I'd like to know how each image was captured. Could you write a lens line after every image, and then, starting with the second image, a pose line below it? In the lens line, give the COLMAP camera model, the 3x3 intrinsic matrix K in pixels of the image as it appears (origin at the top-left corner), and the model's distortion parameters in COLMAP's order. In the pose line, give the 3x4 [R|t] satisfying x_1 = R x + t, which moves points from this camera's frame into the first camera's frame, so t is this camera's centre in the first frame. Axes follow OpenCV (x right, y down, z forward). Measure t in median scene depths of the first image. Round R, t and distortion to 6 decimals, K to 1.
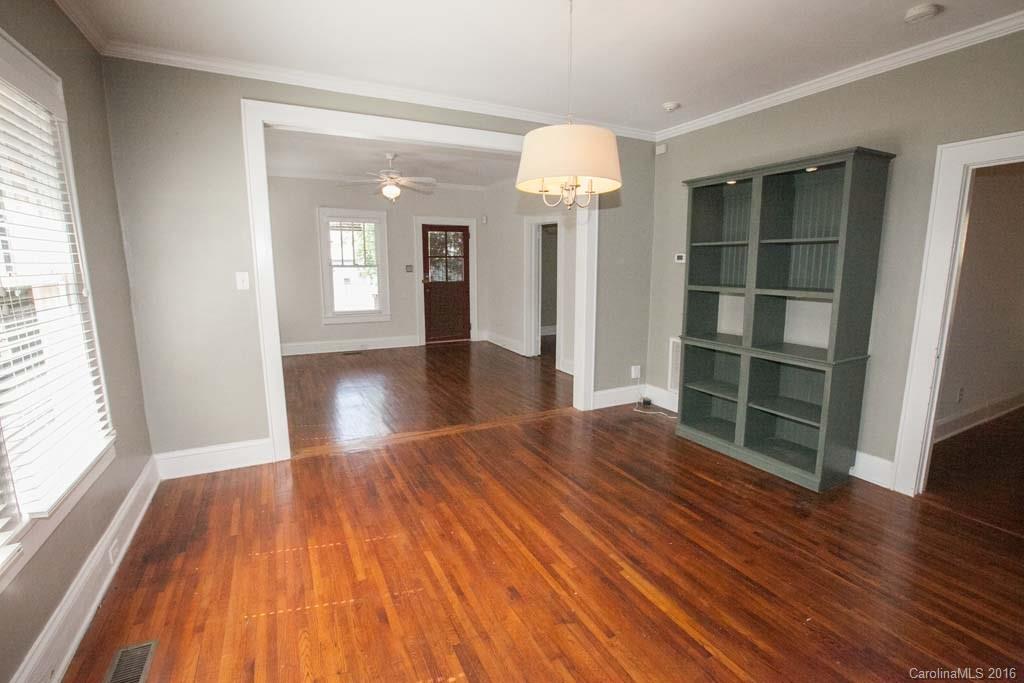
lens RADIAL K [[460.6, 0, 512.0], [0, 460.6, 341.5], [0, 0, 1]] dist [-0.061466, 0.019408]
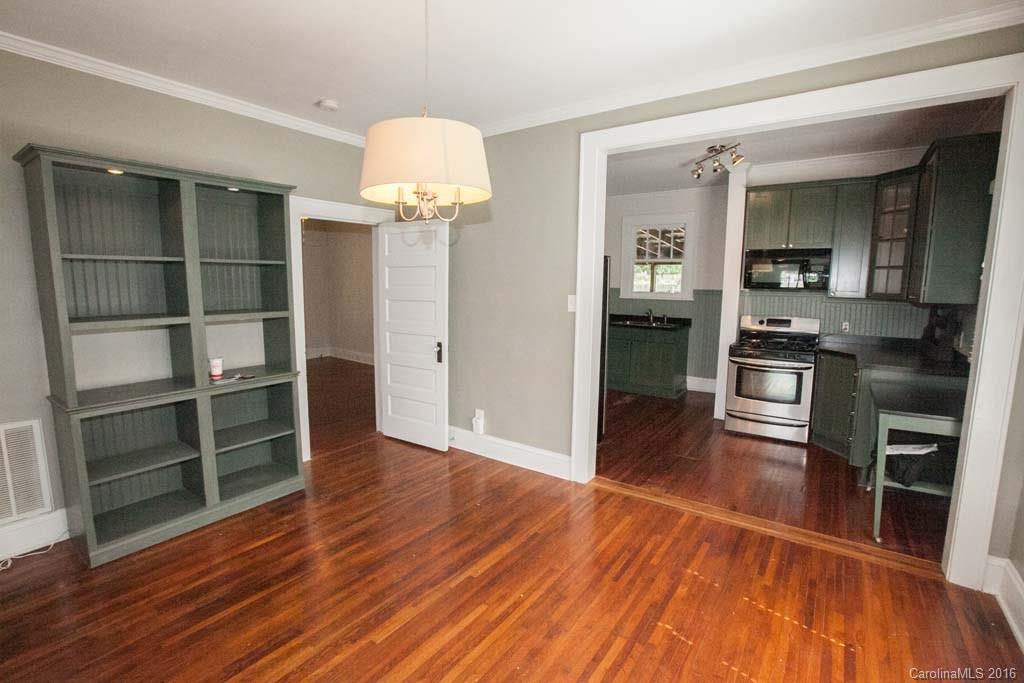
lens RADIAL K [[457.5, 0, 512.0], [0, 457.5, 341.5], [0, 0, 1]] dist [-0.026026, 0.000109]
pose [[-0.445816, -0.120031, 0.887040, -0.606021], [0.138091, 0.969883, 0.200644, -0.207474], [-0.884409, 0.211943, -0.415814, 1.103668]]
